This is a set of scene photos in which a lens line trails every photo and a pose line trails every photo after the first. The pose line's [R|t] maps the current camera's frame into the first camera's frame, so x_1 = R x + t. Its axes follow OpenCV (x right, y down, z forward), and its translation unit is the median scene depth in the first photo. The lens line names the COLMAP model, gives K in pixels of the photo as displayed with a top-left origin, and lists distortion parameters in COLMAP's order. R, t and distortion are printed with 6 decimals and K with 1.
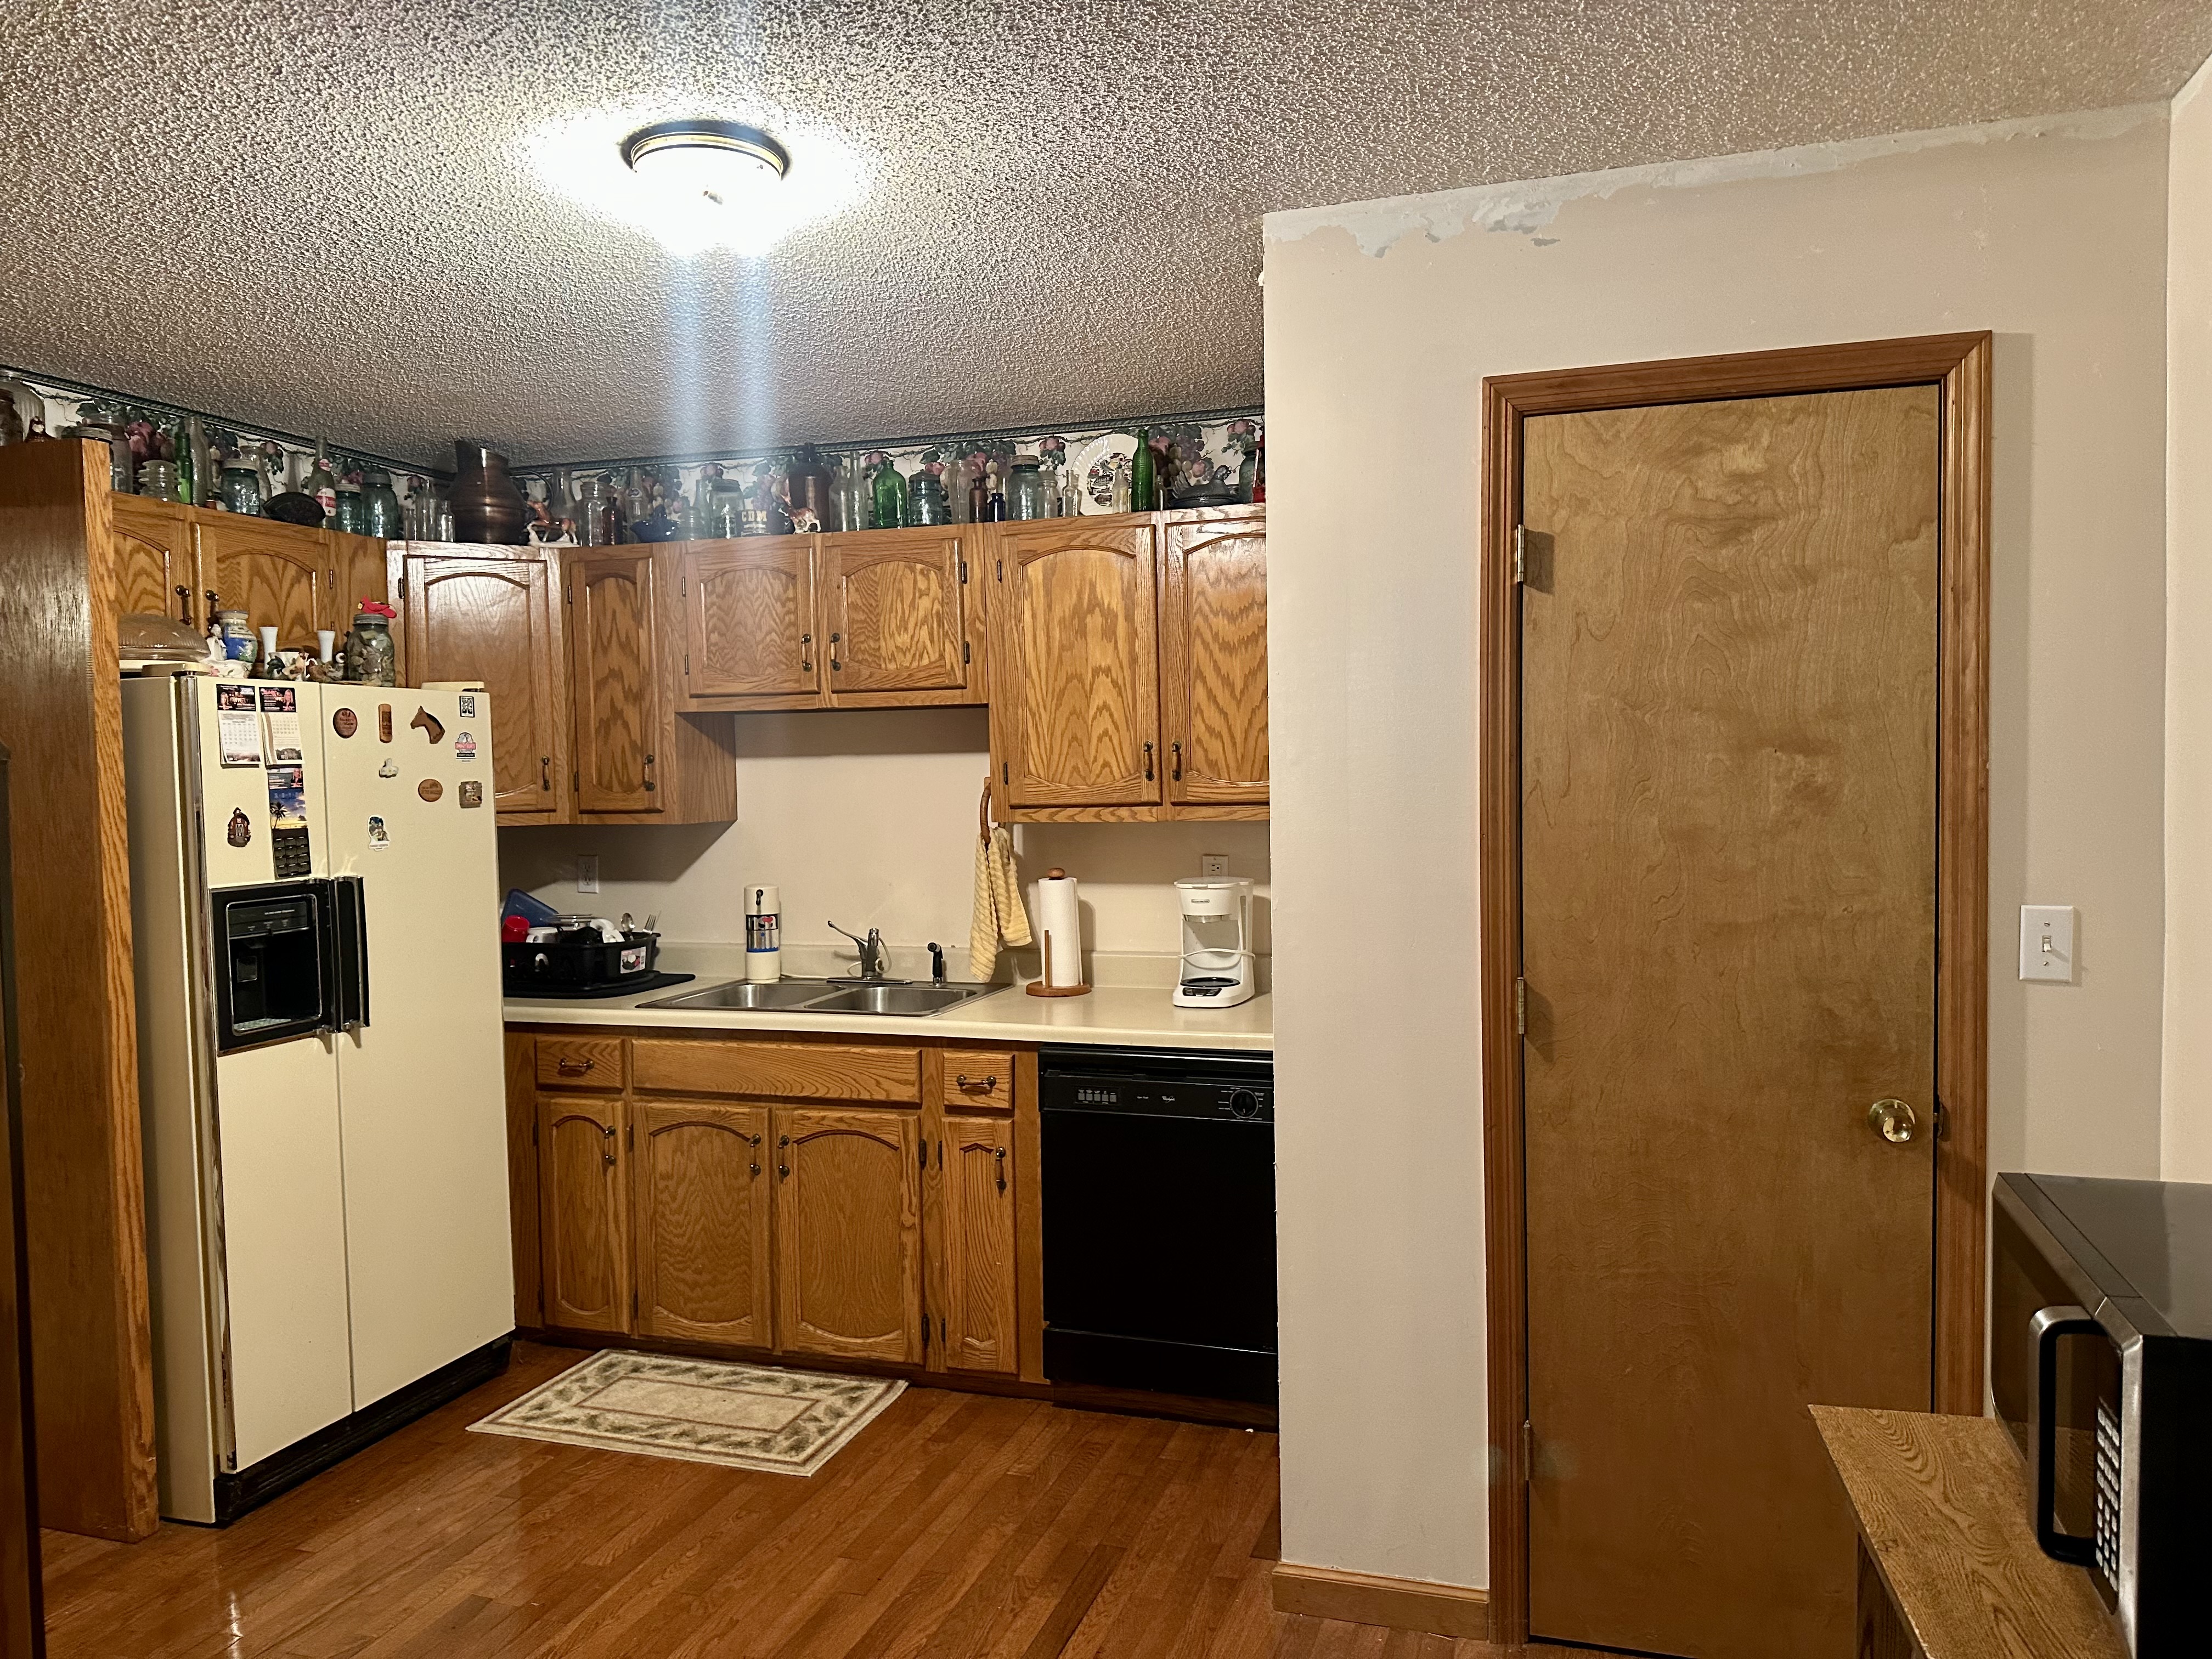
lens RADIAL K [[1547.9, 0, 1100.5], [0, 1547.9, 858.0], [0, 0, 1]] dist [0.021551, -0.031761]
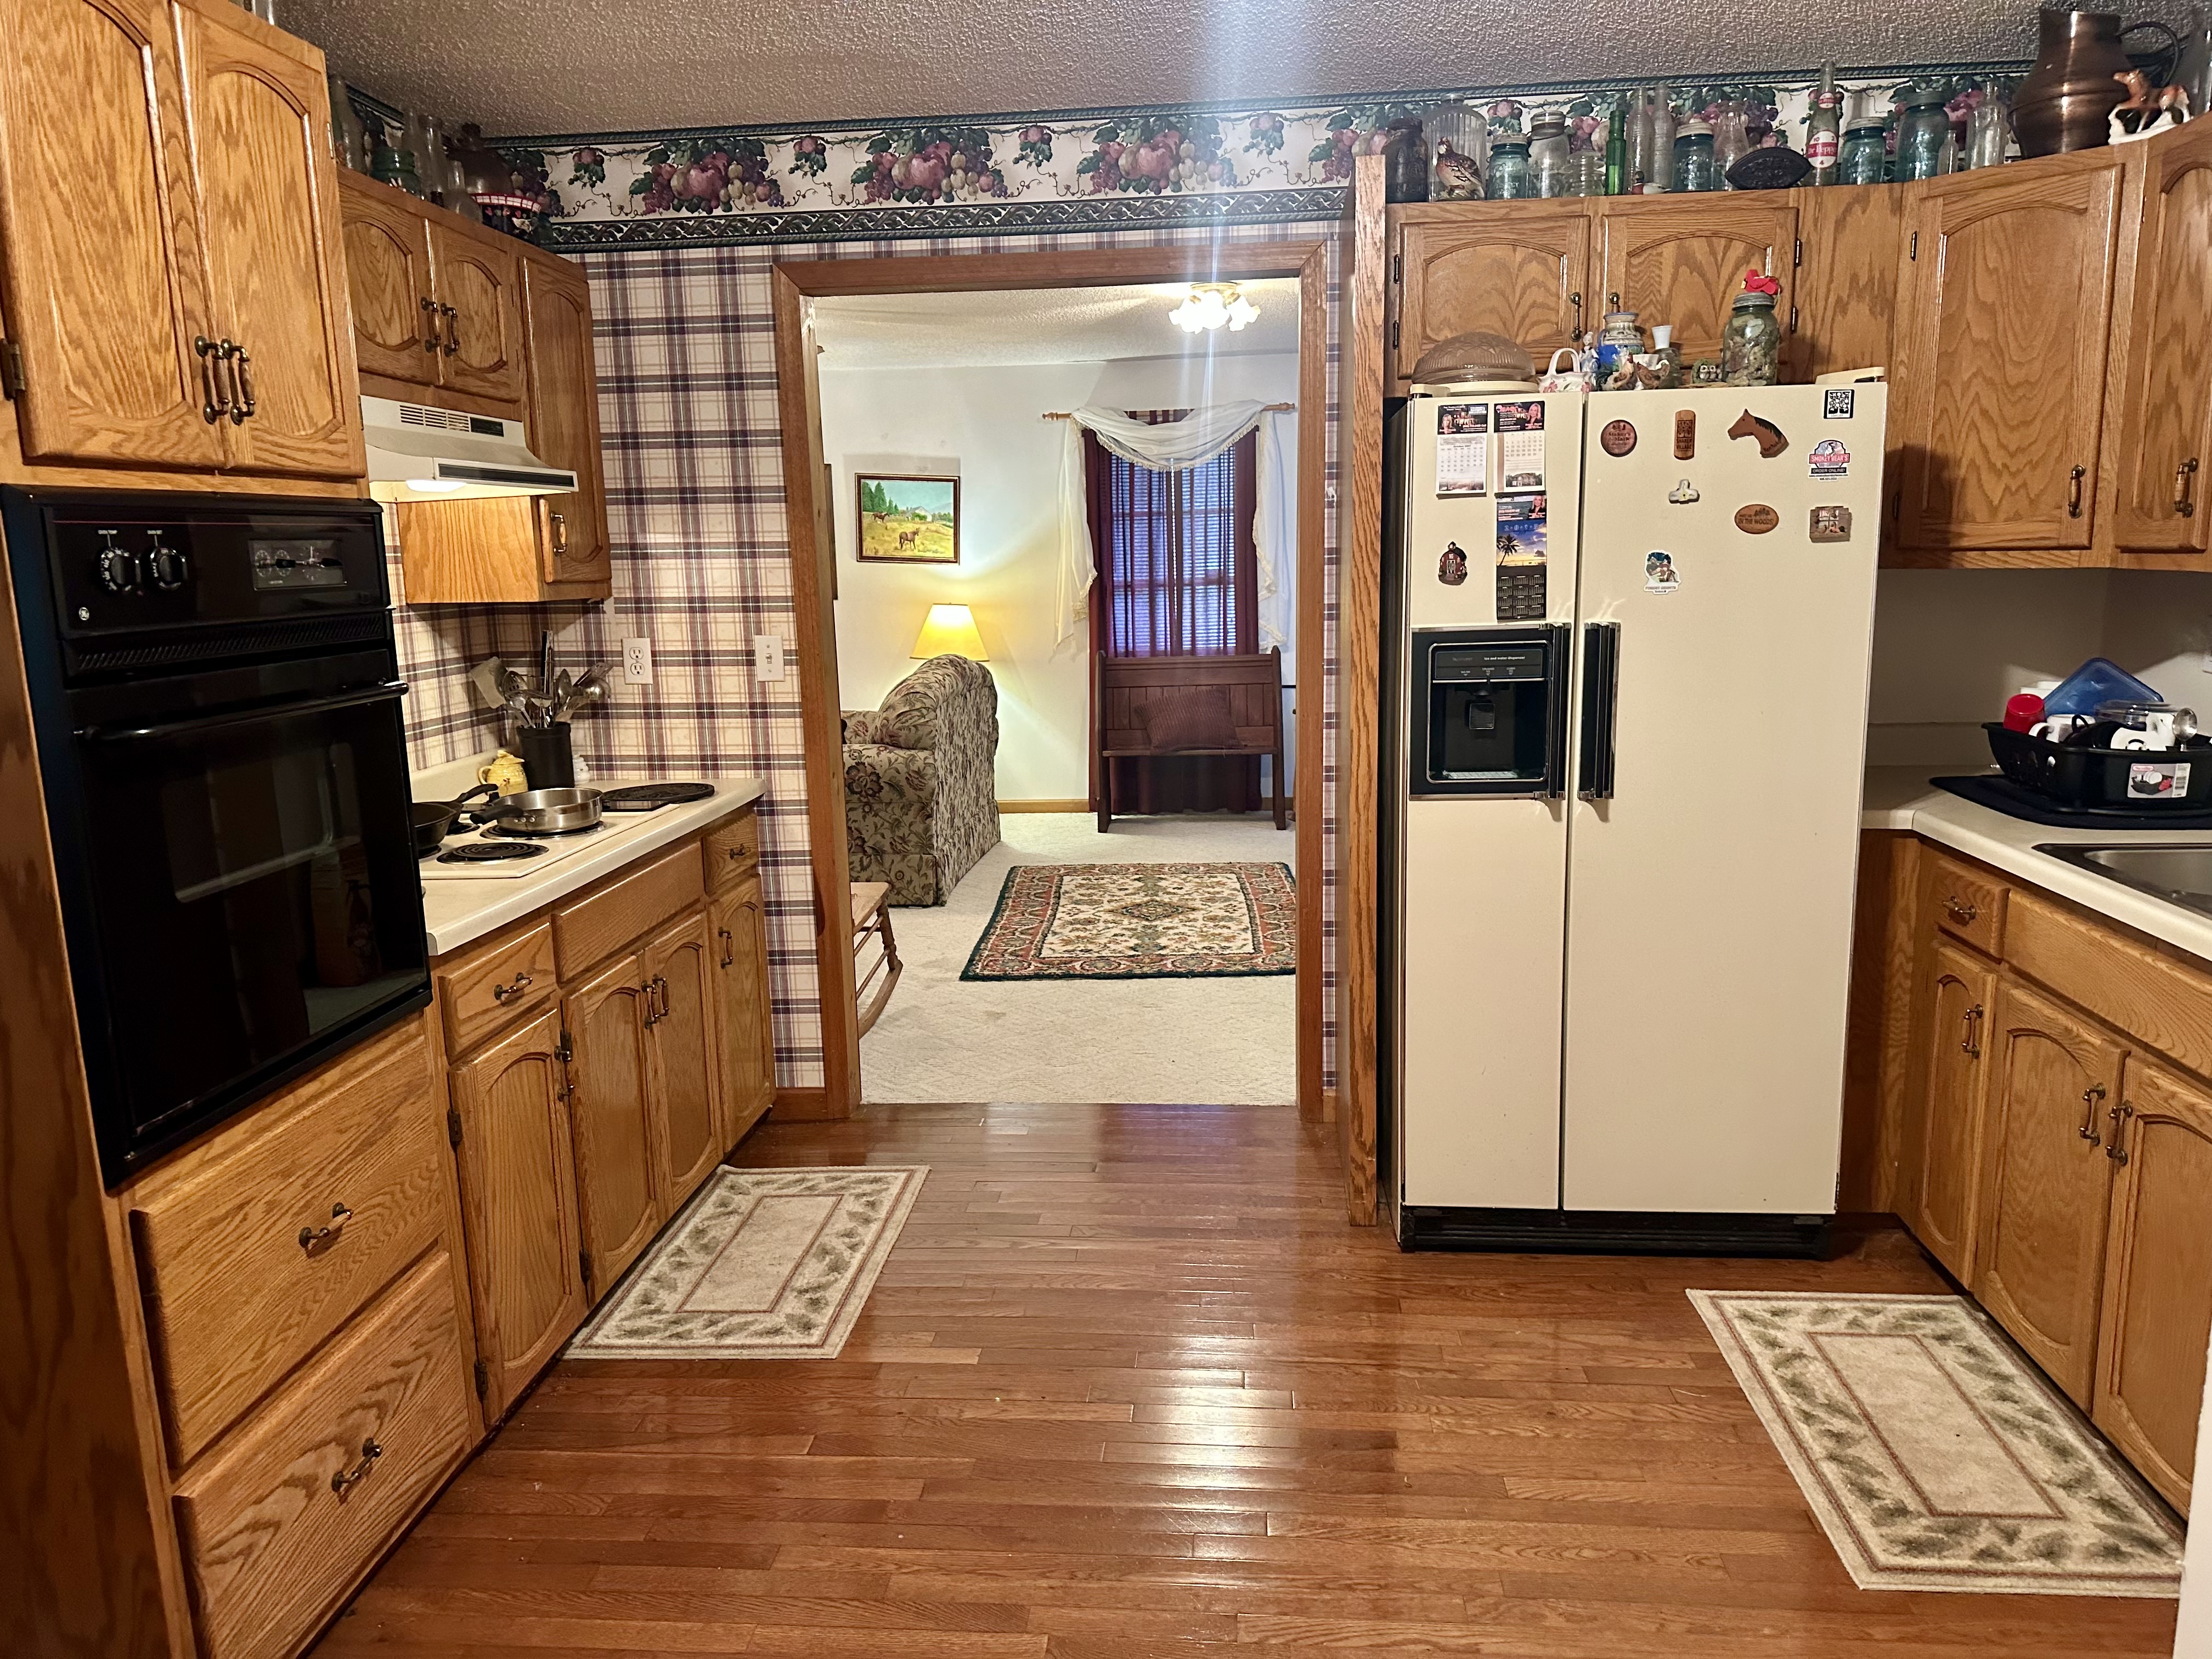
lens RADIAL K [[1547.9, 0, 1100.5], [0, 1547.9, 858.0], [0, 0, 1]] dist [0.021551, -0.031761]
pose [[0.230936, 0.205765, -0.950962, 0.281316], [-0.035411, 0.978512, 0.203127, -0.024557], [0.972324, -0.013235, 0.233260, 0.505718]]
